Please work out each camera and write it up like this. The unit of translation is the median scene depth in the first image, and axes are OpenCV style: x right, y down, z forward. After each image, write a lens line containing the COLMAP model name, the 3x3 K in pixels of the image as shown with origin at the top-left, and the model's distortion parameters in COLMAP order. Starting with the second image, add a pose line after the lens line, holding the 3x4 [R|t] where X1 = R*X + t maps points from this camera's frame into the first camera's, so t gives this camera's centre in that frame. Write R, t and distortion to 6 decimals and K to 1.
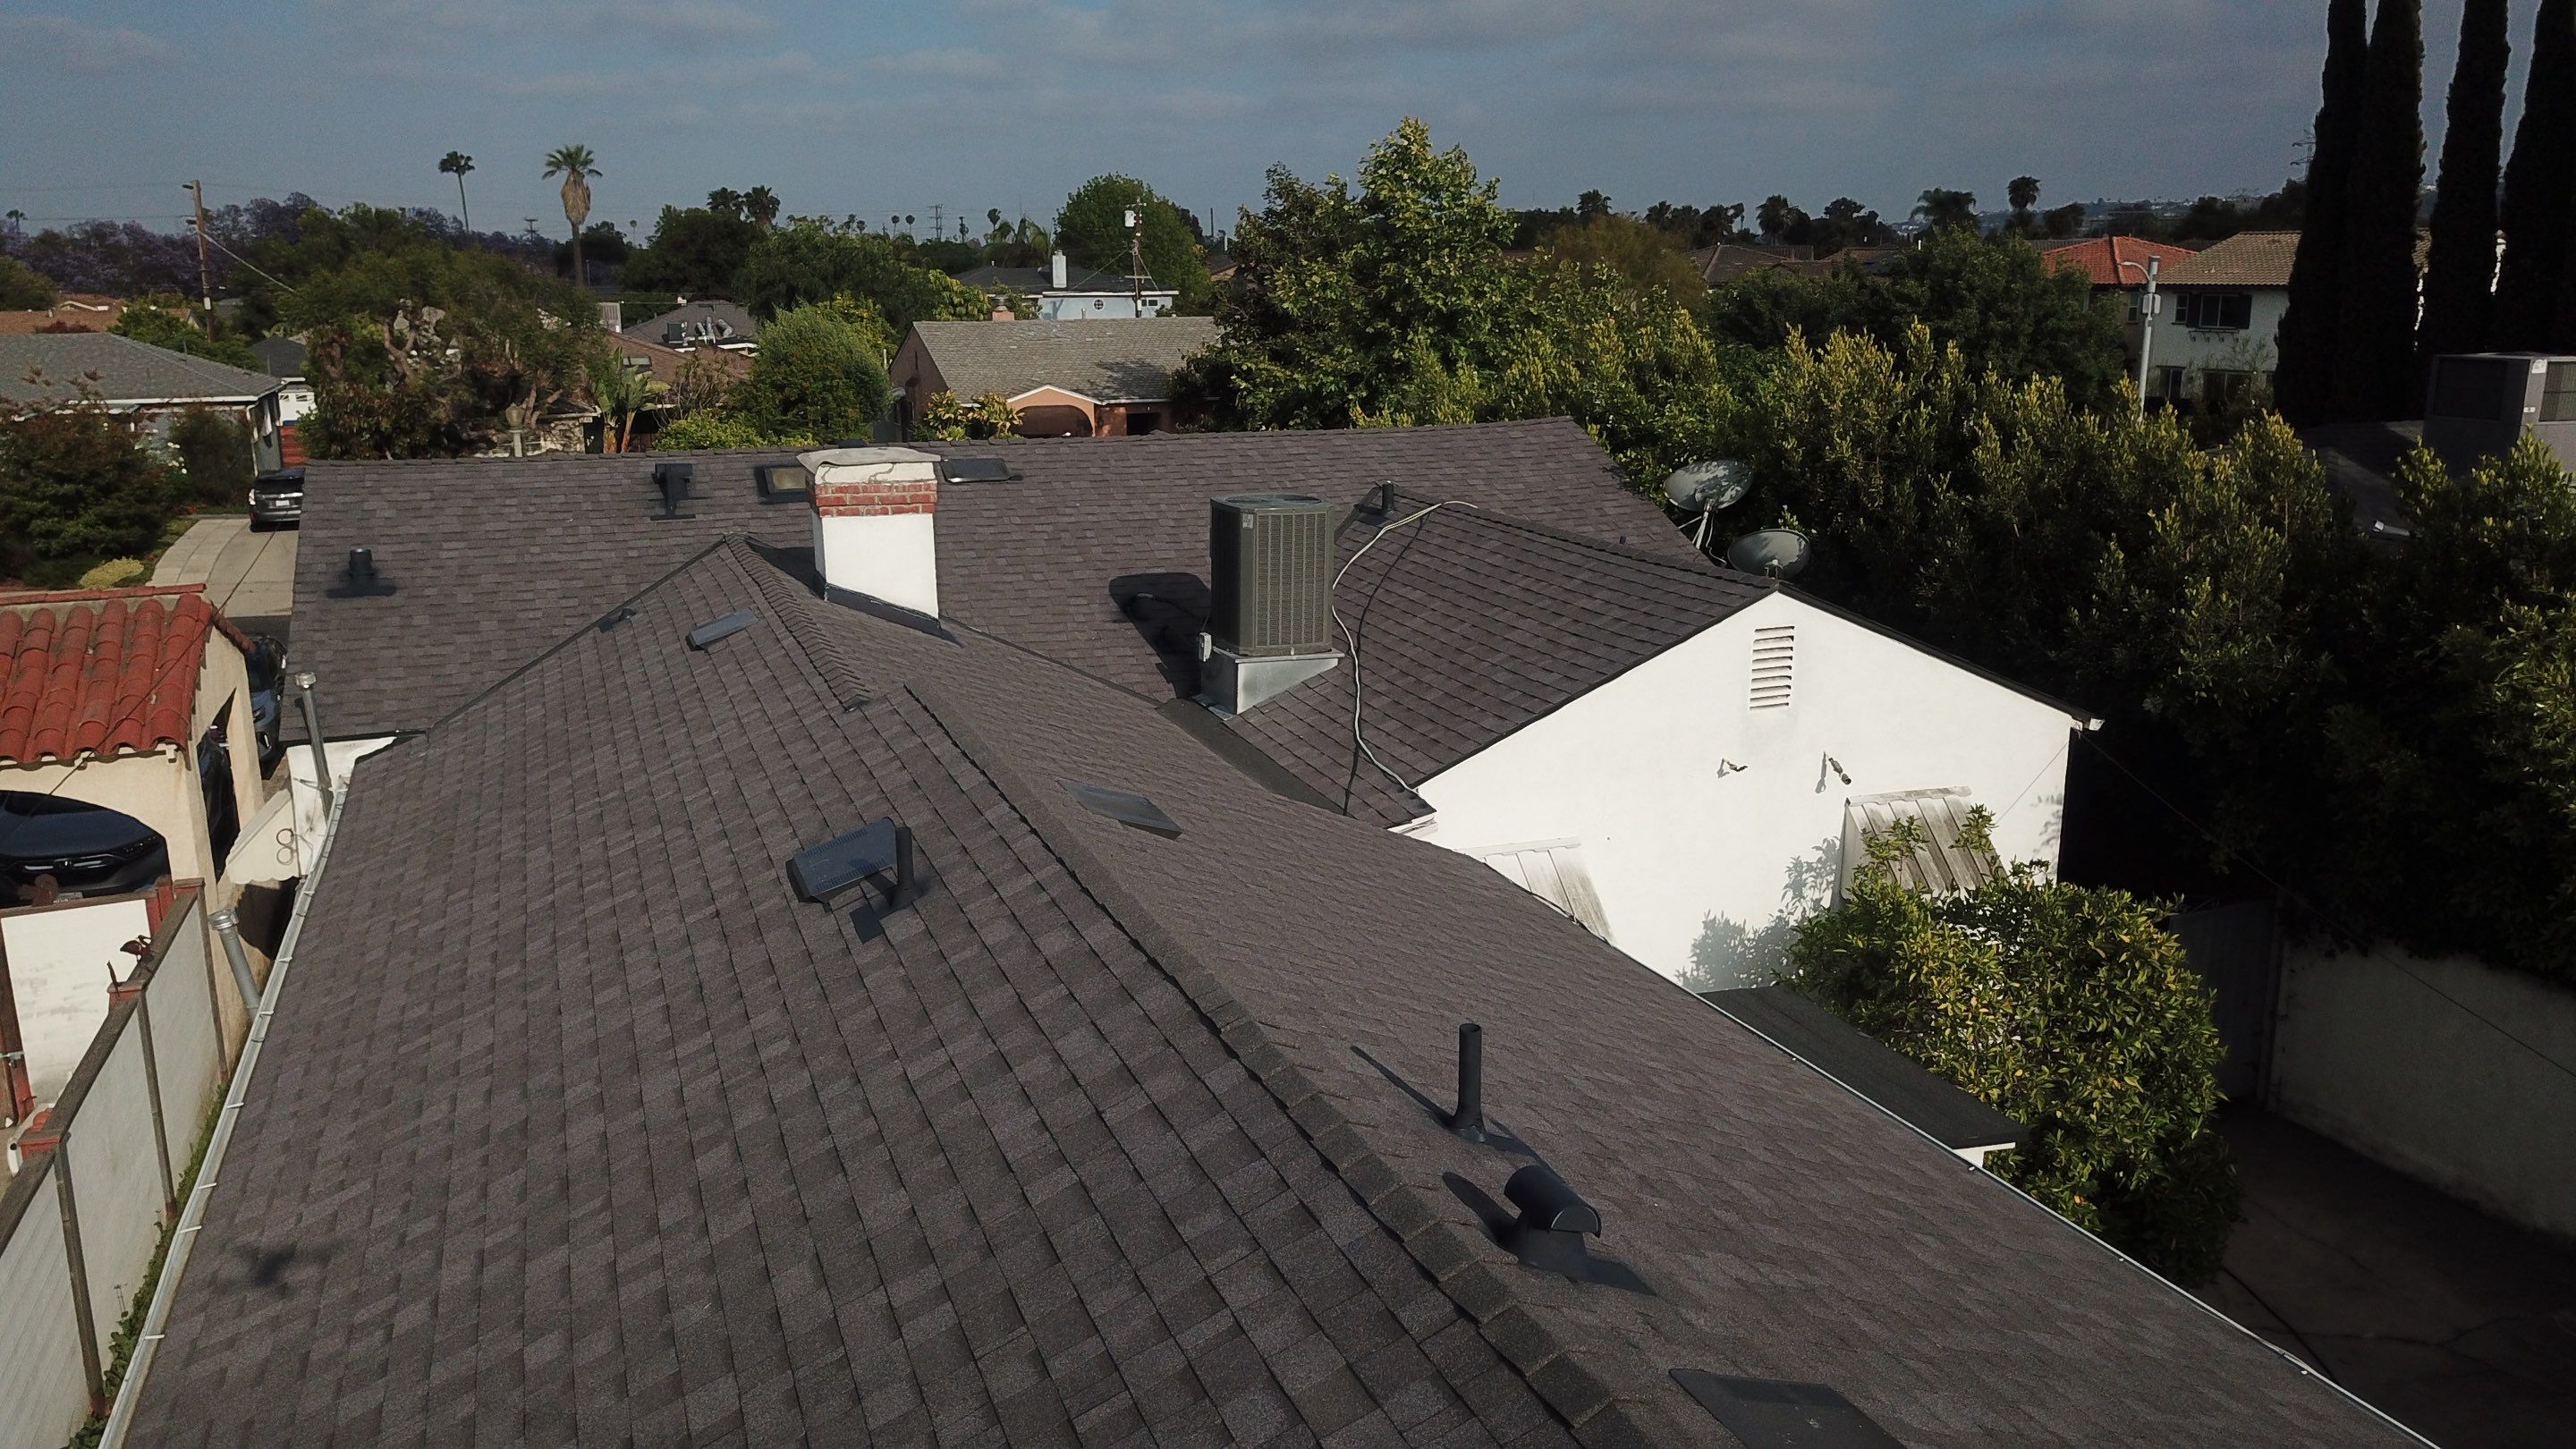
lens RADIAL K [[1982.6, 0, 1301.6], [0, 1982.6, 745.9], [0, 0, 1]] dist [0.022901, 0.014435]
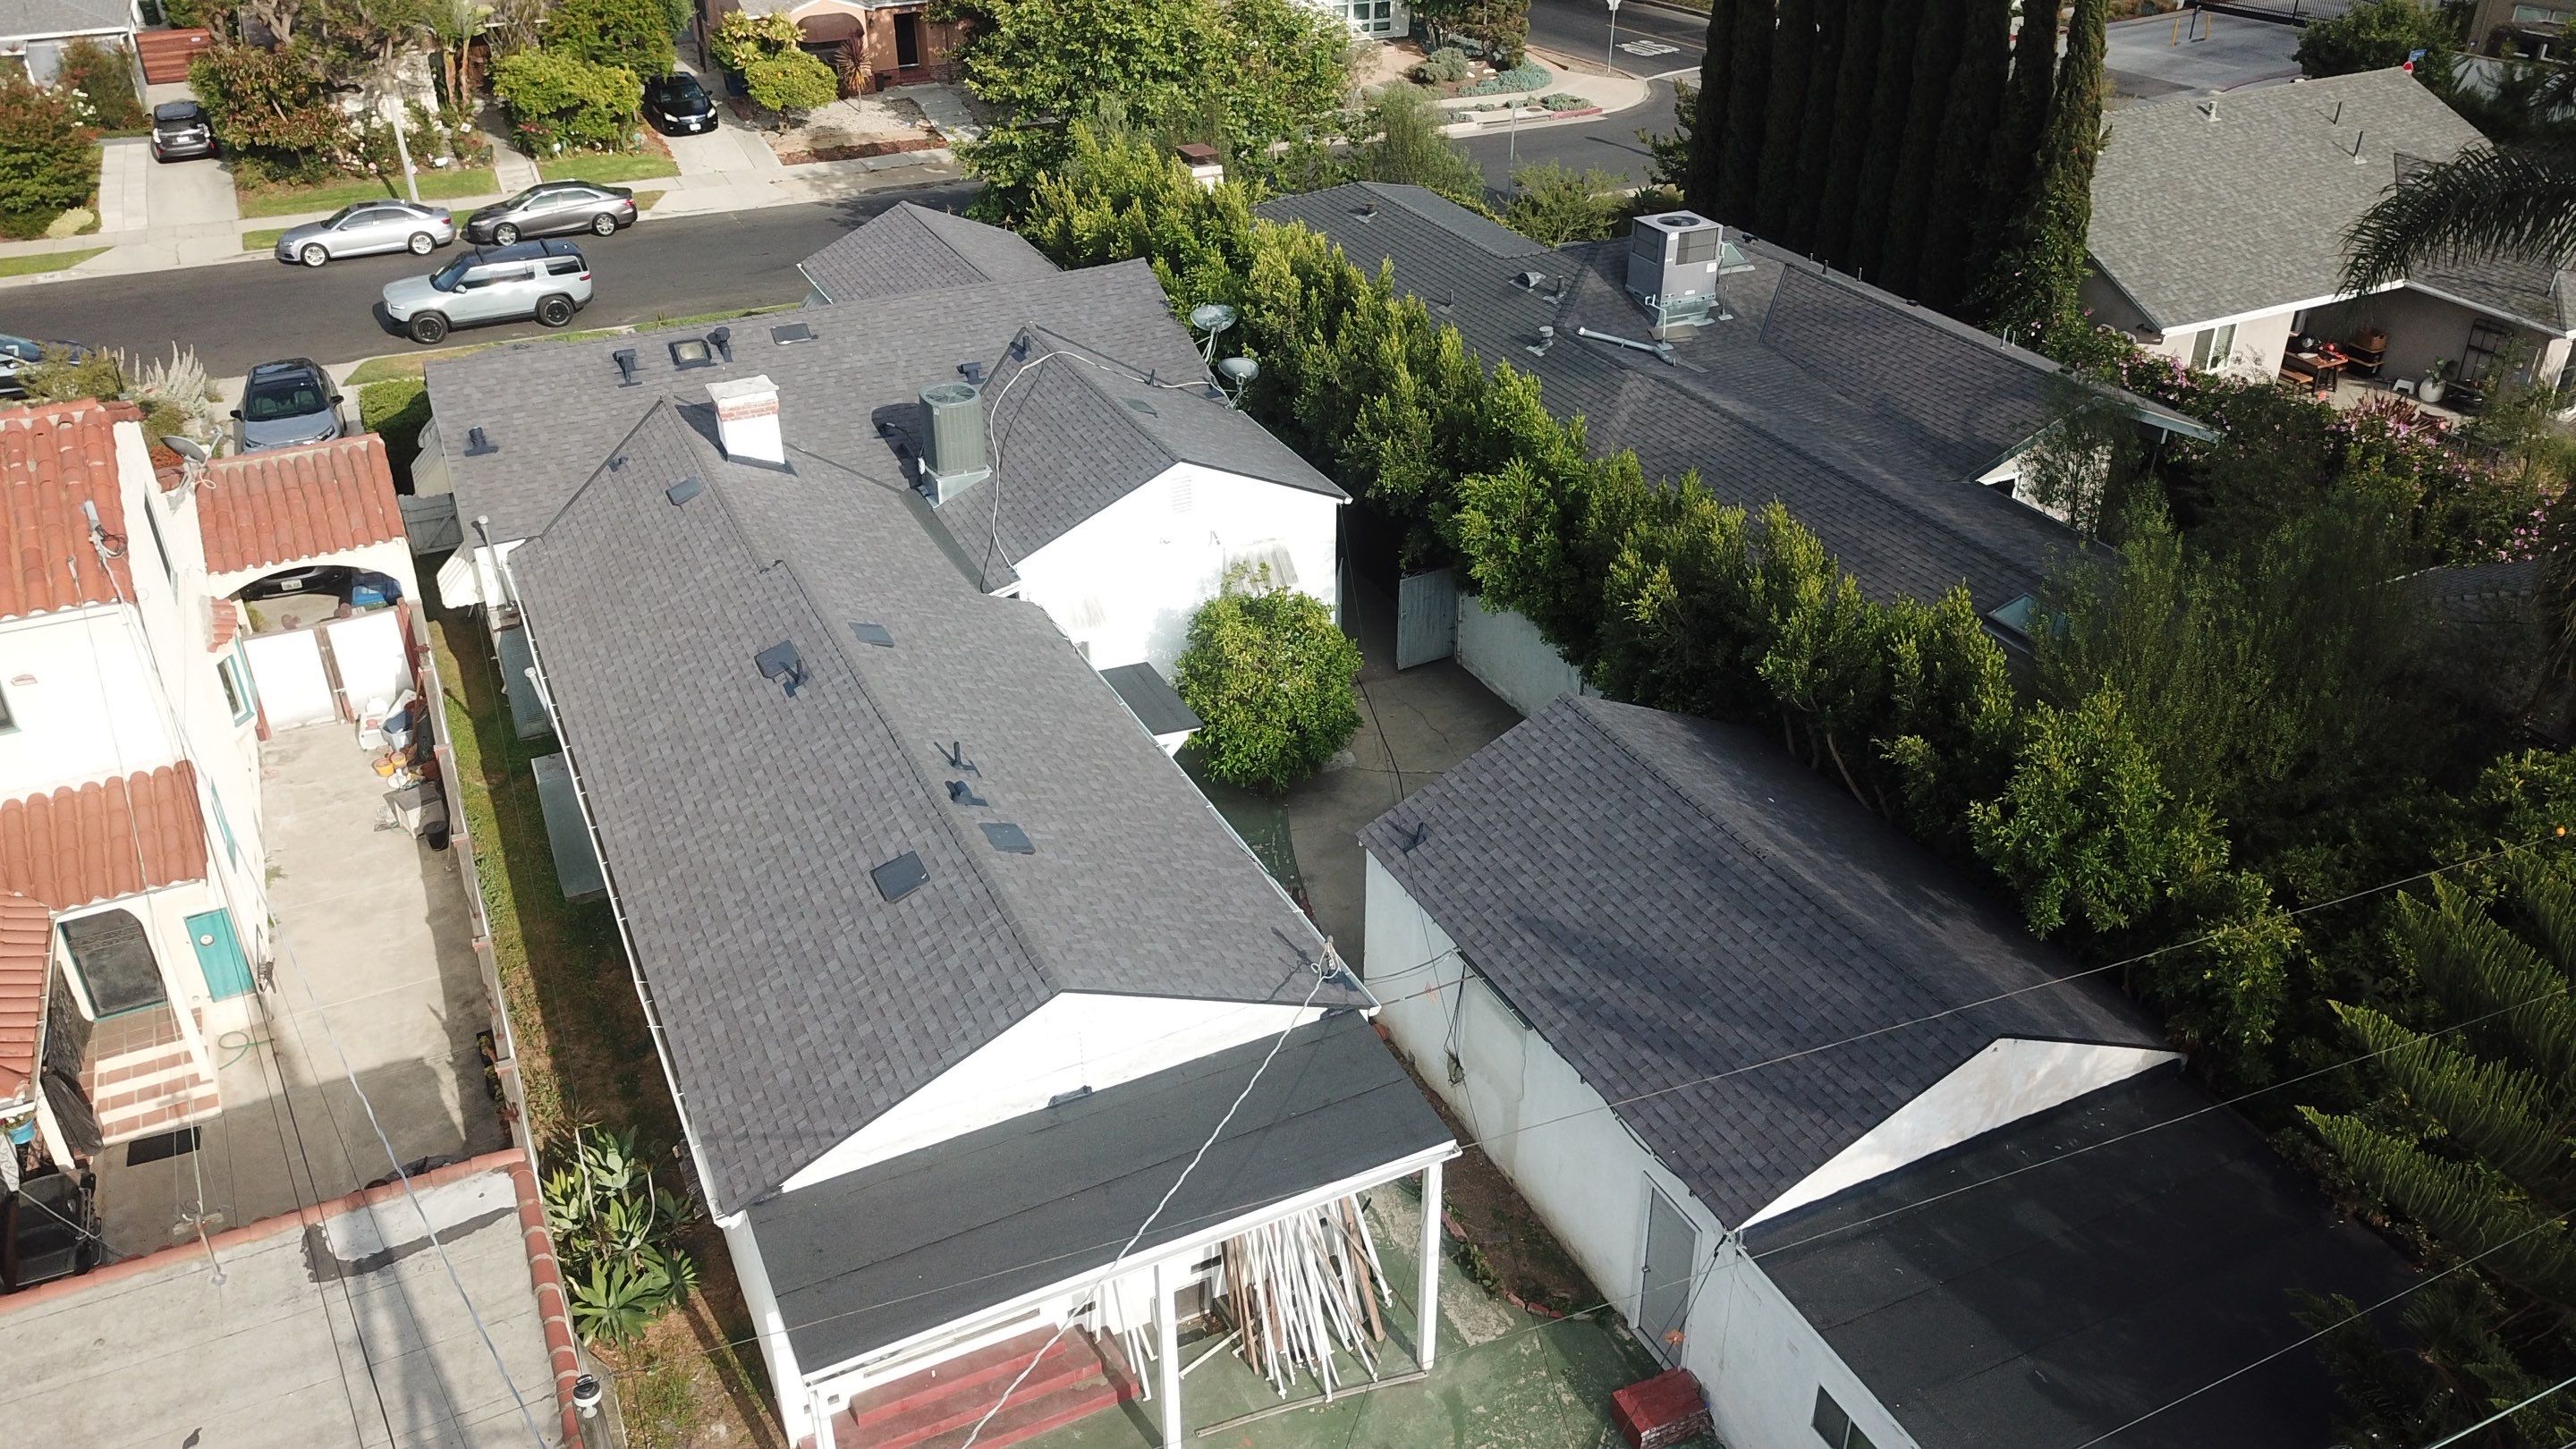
lens RADIAL K [[1982.6, 0, 1294.2], [0, 1982.6, 729.1], [0, 0, 1]] dist [0.022901, 0.014435]
pose [[0.996321, -0.044598, 0.073176, 0.173911], [0.022438, 0.959879, 0.279516, -0.362903], [-0.082706, -0.276846, 0.957348, -1.060396]]
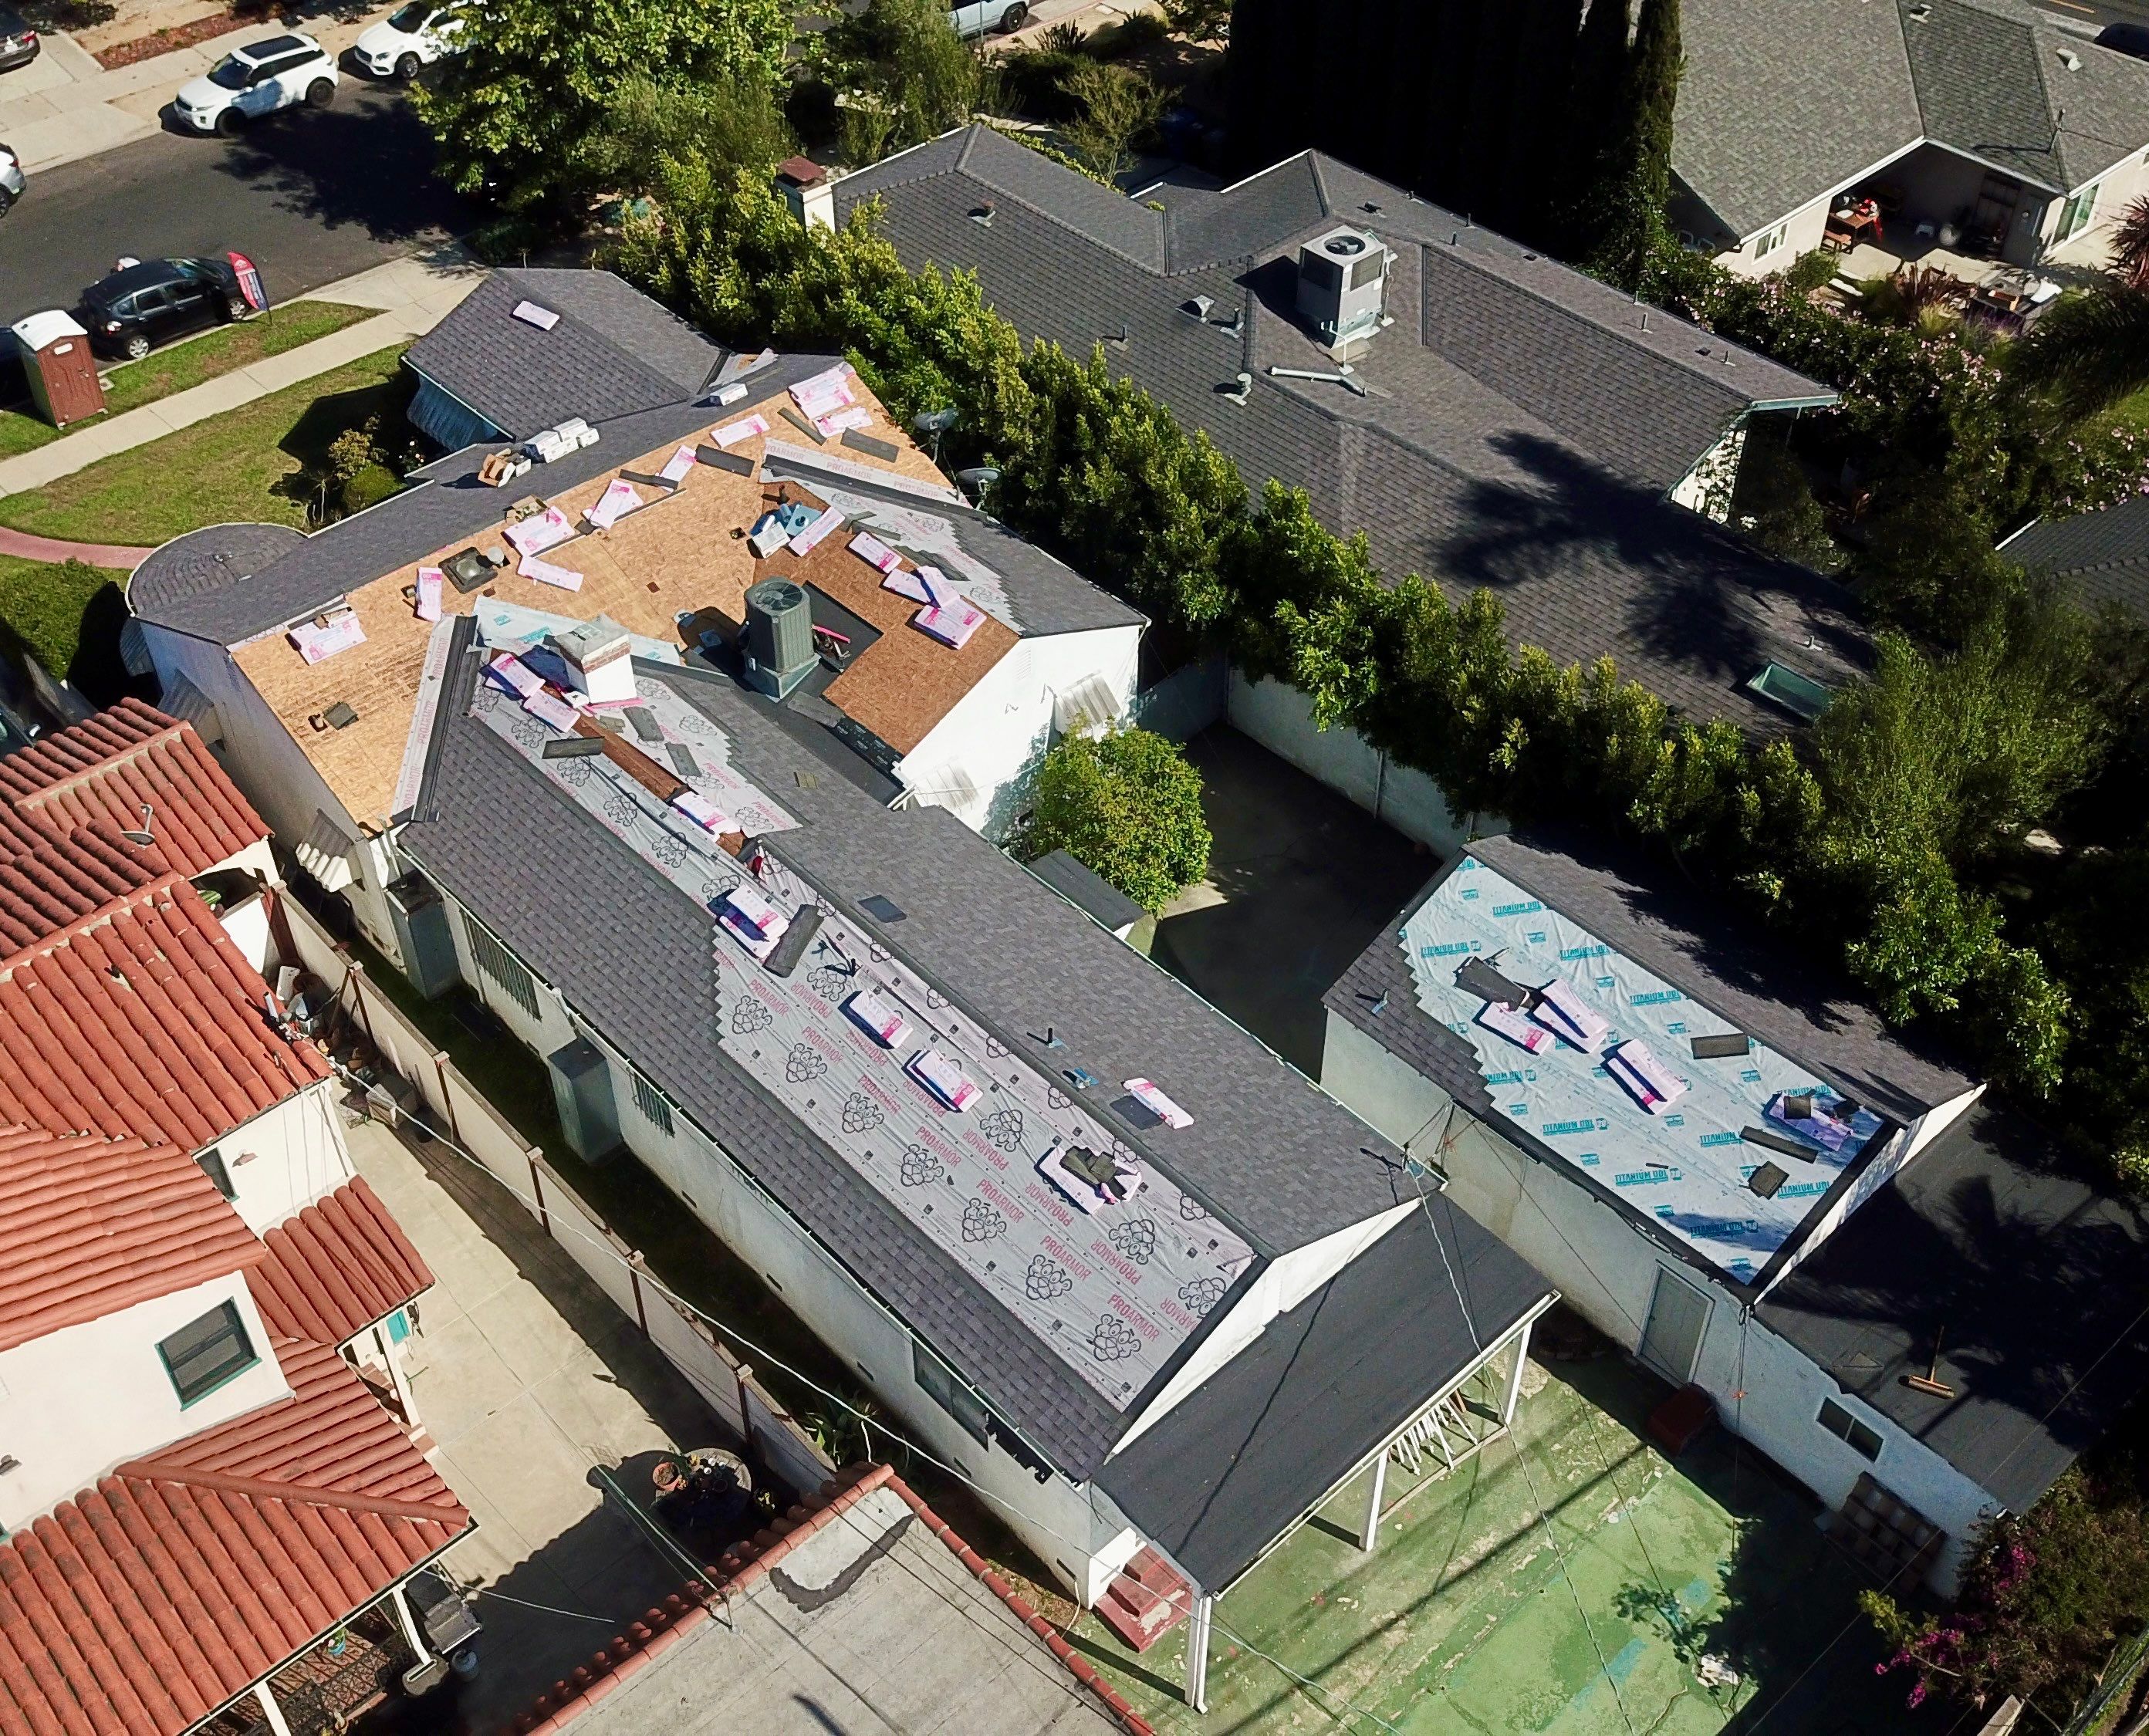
lens RADIAL K [[2401.9, 0, 1070.0], [0, 2401.9, 872.8], [0, 0, 1]] dist [0.010432, 0.000000]
pose [[0.928456, -0.258395, 0.266836, -0.489049], [0.094160, 0.858642, 0.503853, -1.148340], [-0.359310, -0.442681, 0.821541, -1.330473]]
